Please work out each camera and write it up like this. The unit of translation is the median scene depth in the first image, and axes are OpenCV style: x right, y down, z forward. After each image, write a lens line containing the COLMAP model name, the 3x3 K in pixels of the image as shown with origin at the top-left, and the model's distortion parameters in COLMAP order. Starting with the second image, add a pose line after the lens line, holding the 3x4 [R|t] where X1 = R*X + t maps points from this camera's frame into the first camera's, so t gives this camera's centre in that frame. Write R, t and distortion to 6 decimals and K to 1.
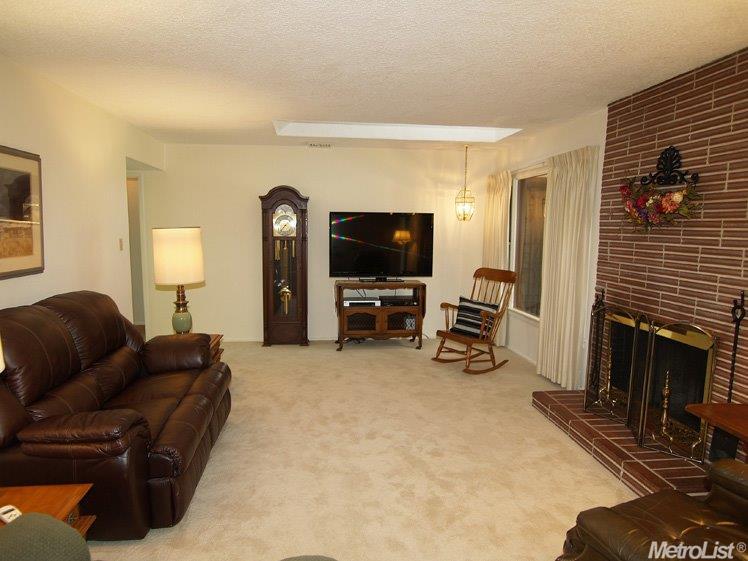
lens RADIAL K [[471.6, 0, 368.1], [0, 471.6, 280.2], [0, 0, 1]] dist [-0.026605, 0.002020]
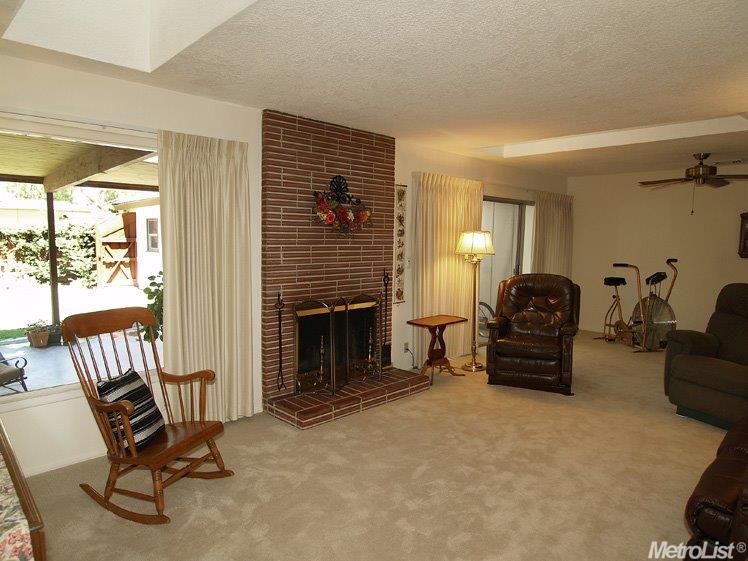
lens RADIAL K [[471.6, 0, 368.1], [0, 471.6, 280.2], [0, 0, 1]] dist [-0.026605, 0.002020]
pose [[-0.601693, -0.083411, 0.794360, -0.529729], [0.079523, 0.983335, 0.163490, -0.196073], [-0.794759, 0.161541, -0.585033, 1.753415]]
